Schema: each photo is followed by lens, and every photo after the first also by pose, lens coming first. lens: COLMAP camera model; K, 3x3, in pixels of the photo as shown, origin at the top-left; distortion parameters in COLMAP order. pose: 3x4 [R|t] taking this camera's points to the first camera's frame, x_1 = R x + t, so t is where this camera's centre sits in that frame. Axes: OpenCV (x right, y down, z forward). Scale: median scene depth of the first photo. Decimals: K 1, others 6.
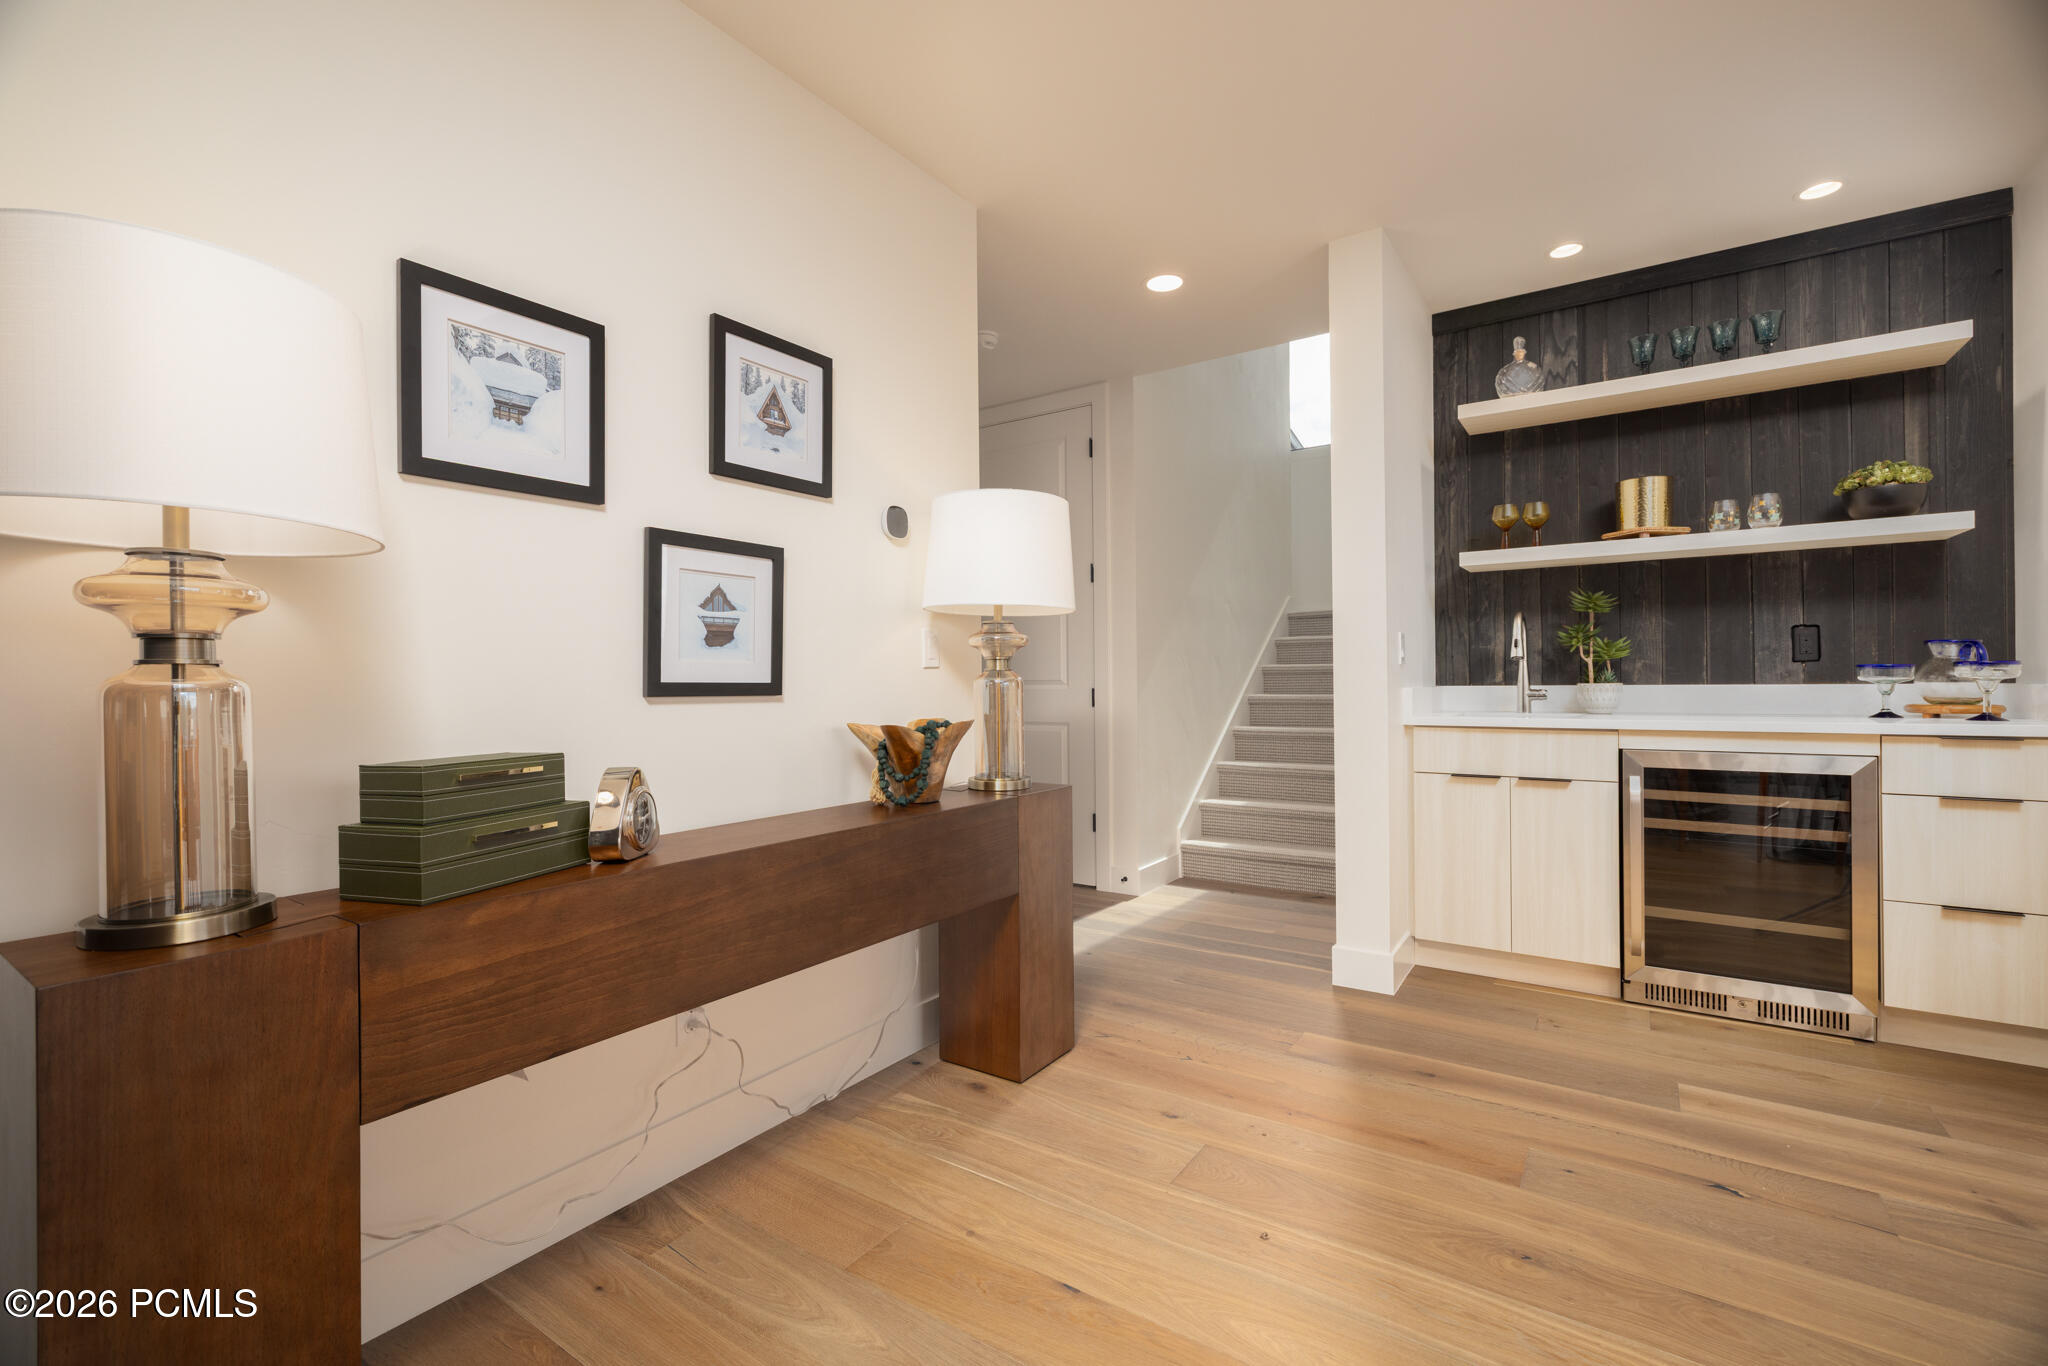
lens RADIAL K [[890.7, 0, 1019.3], [0, 890.7, 680.1], [0, 0, 1]] dist [-0.002264, 0.001132]
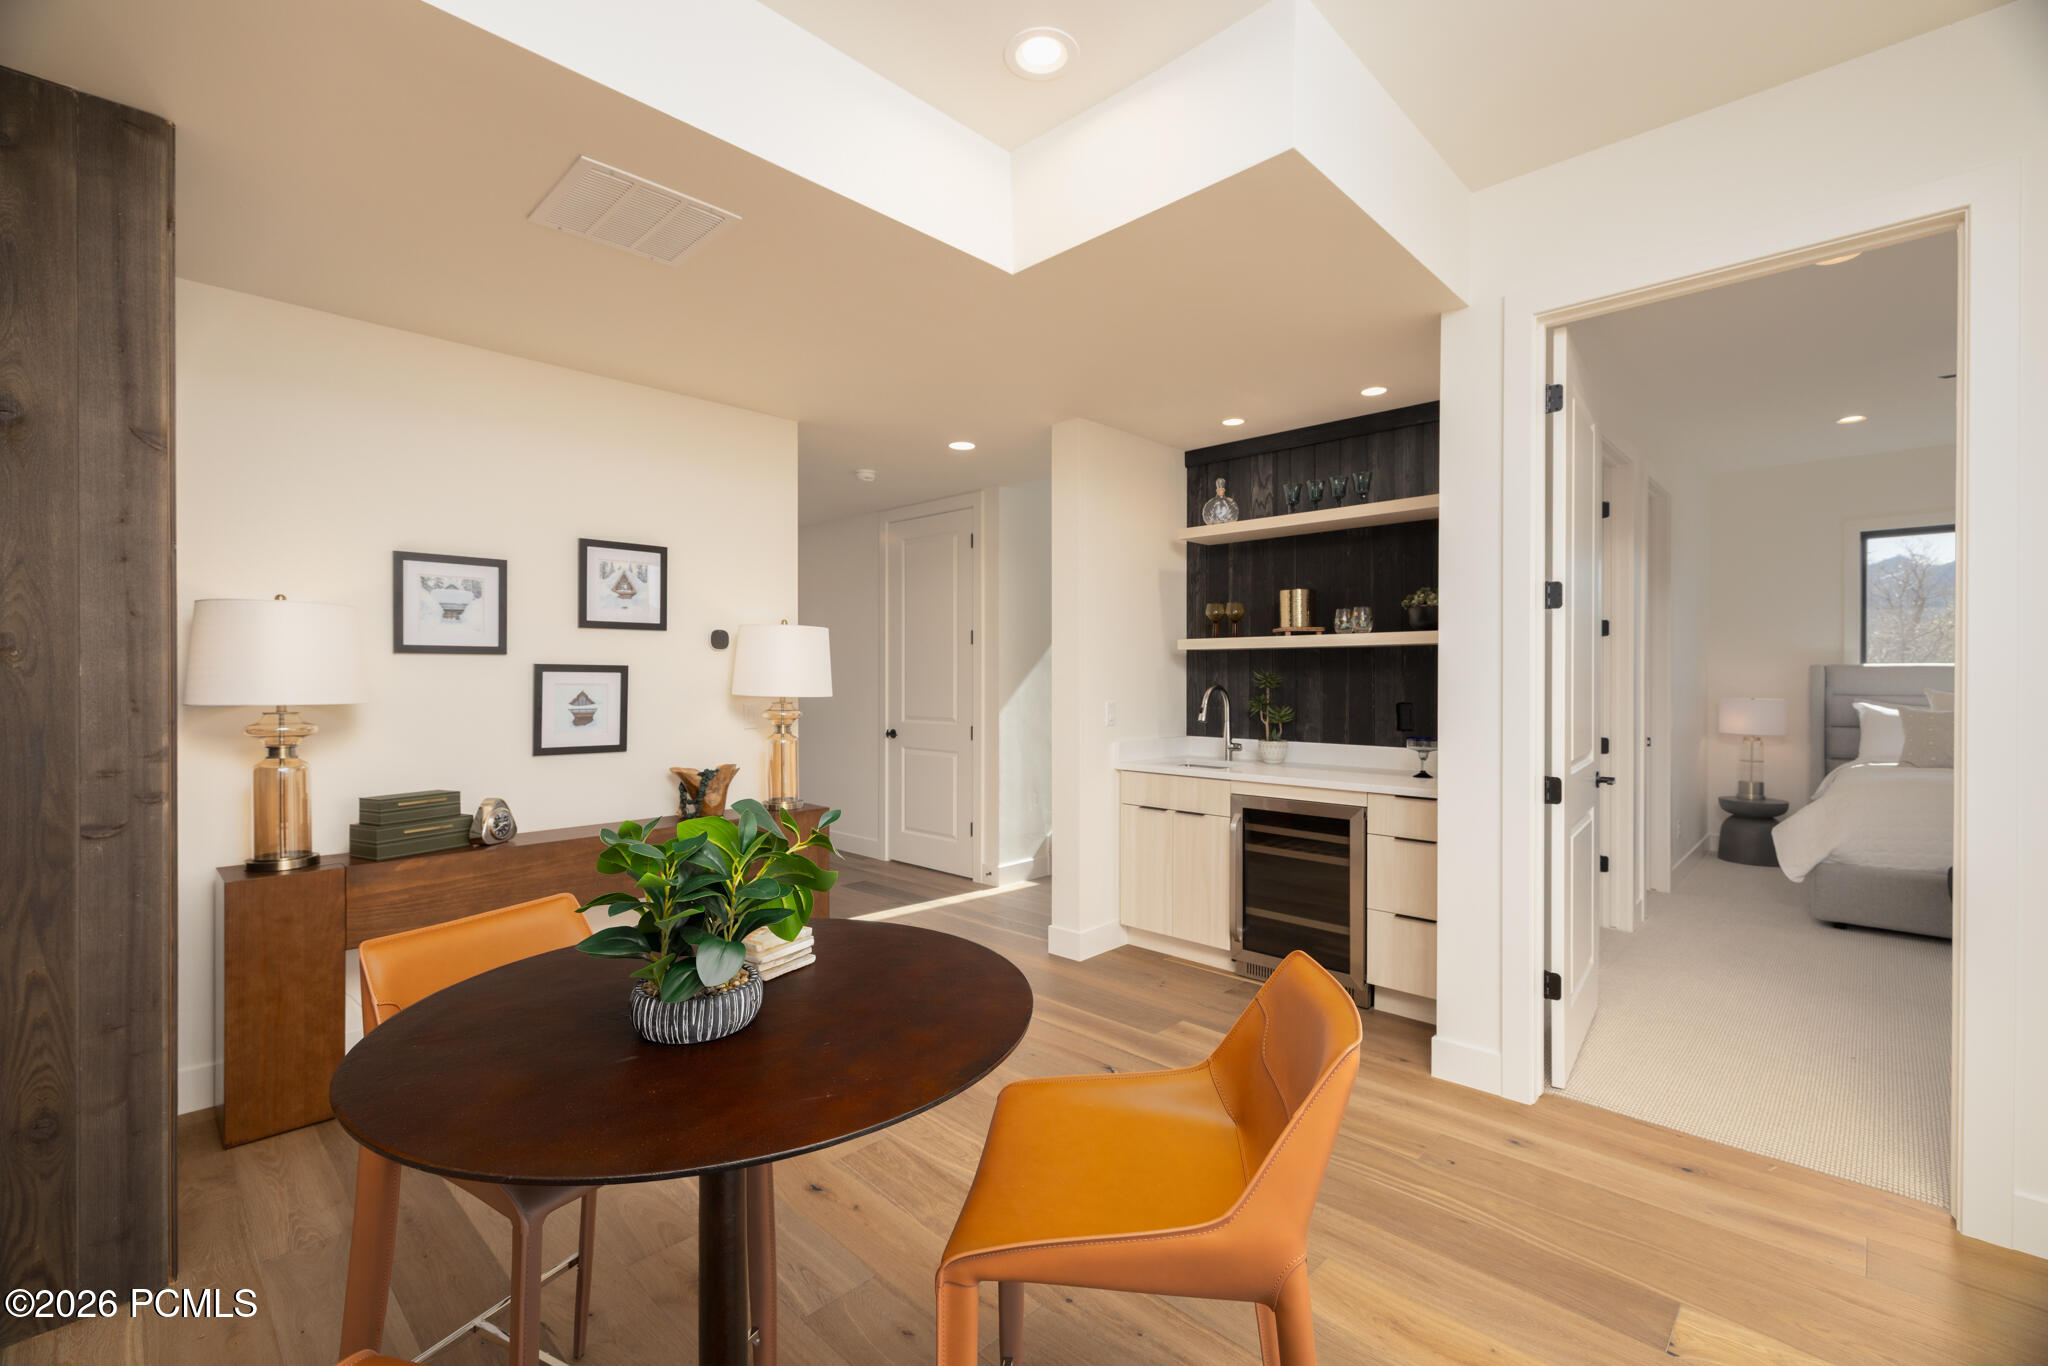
lens RADIAL K [[890.7, 0, 1019.0], [0, 890.7, 679.5], [0, 0, 1]] dist [-0.002264, 0.001132]
pose [[0.987076, 0.011289, -0.159857, 0.584406], [-0.010666, 0.999932, 0.004753, -0.107316], [0.159899, -0.002986, 0.987129, -0.441898]]
